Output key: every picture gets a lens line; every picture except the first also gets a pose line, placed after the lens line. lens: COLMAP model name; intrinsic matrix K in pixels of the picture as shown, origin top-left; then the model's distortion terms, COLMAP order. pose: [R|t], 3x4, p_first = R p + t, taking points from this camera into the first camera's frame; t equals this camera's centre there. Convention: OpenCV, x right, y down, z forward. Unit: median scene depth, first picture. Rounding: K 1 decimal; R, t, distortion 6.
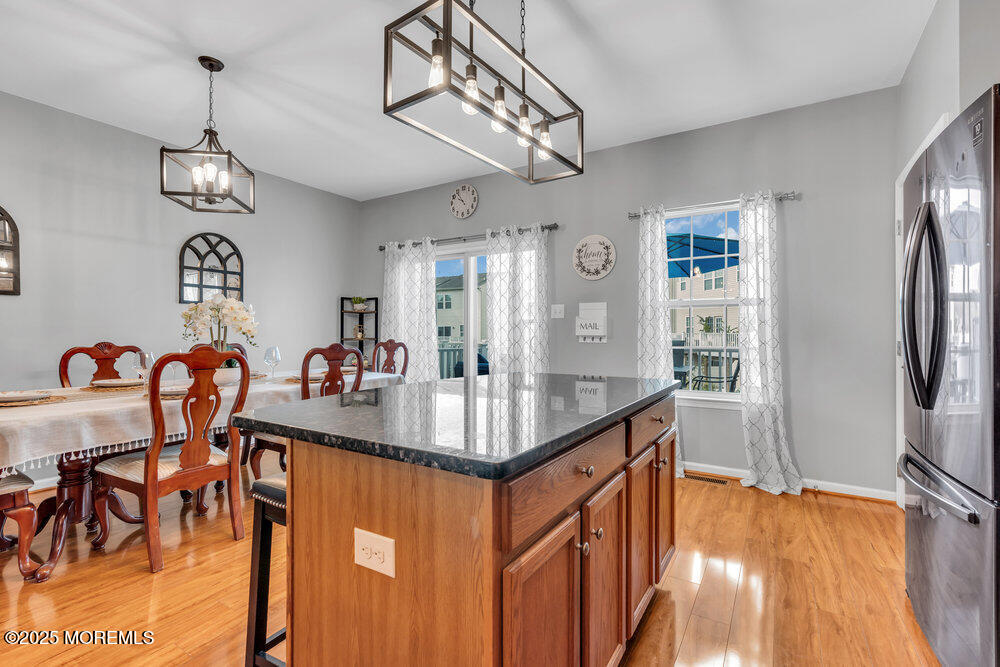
lens RADIAL K [[453.7, 0, 504.6], [0, 453.7, 333.0], [0, 0, 1]] dist [0.002476, 0.000102]
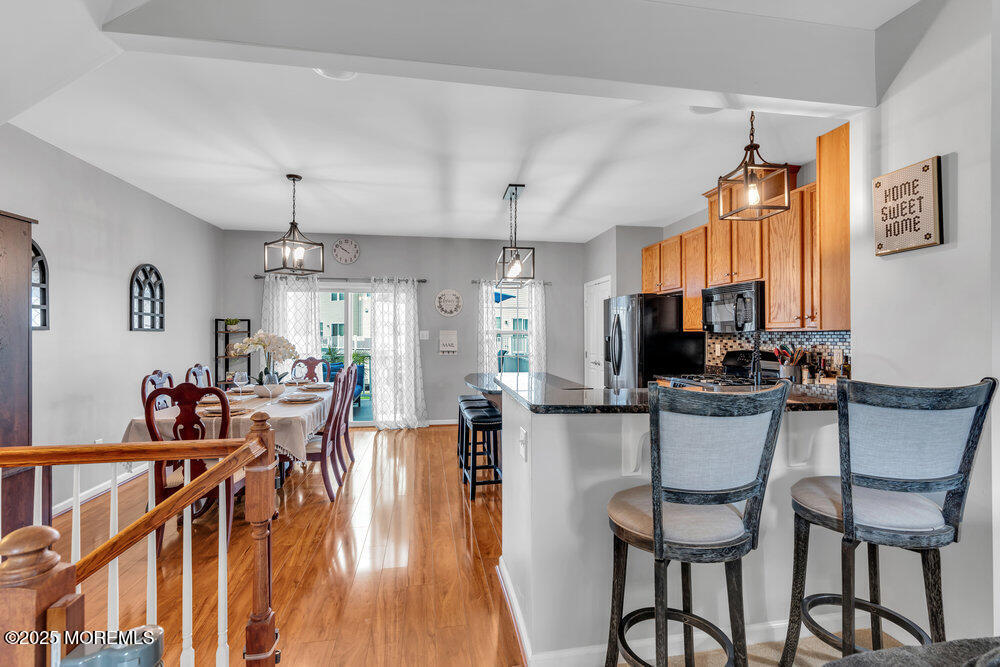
lens RADIAL K [[453.7, 0, 504.6], [0, 453.7, 333.0], [0, 0, 1]] dist [0.002476, 0.000102]
pose [[0.754453, -0.000523, 0.656354, -0.702835], [-0.000120, 1.000000, 0.000935, -0.057389], [-0.656354, -0.000784, 0.754453, -0.356530]]
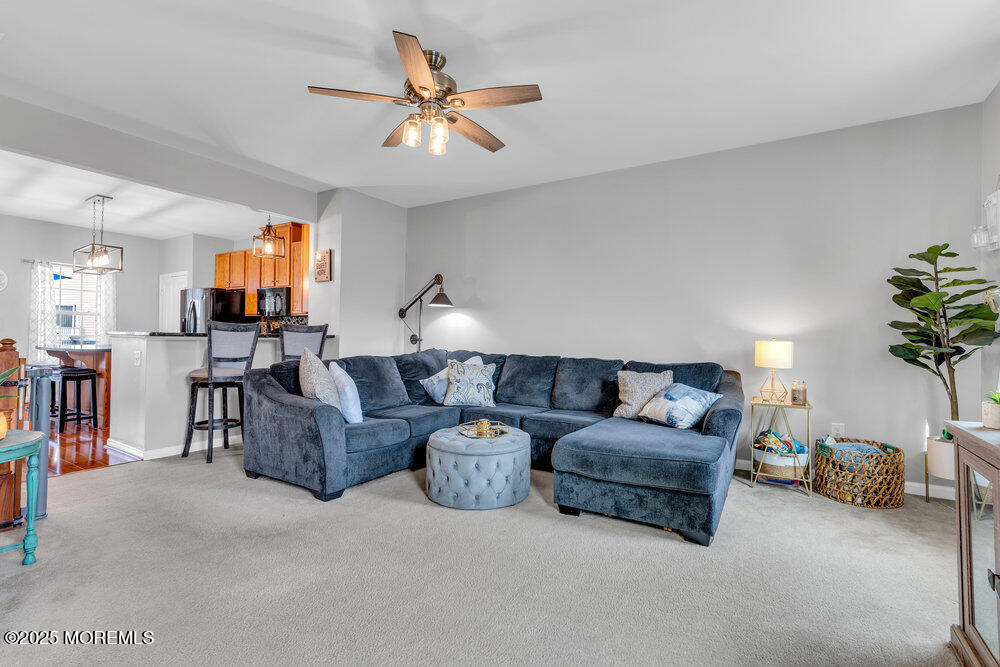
lens RADIAL K [[453.7, 0, 504.6], [0, 453.7, 333.0], [0, 0, 1]] dist [0.002476, 0.000102]
pose [[0.006841, 0.005911, 0.999959, -1.289907], [-0.017635, 0.999828, -0.005790, -0.005388], [-0.999821, -0.017595, 0.006944, -0.762261]]
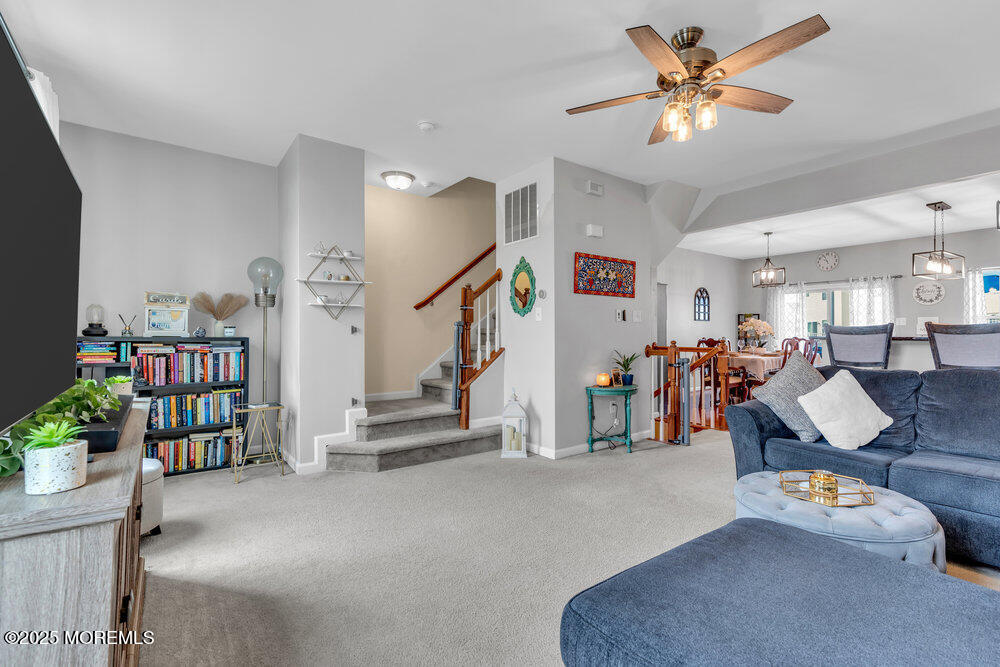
lens RADIAL K [[453.7, 0, 504.6], [0, 453.7, 333.0], [0, 0, 1]] dist [0.002476, 0.000102]
pose [[0.931888, -0.003403, -0.362729, -0.726047], [0.004210, 0.999990, 0.001435, -0.010798], [0.362721, -0.002864, 0.931894, -1.331126]]
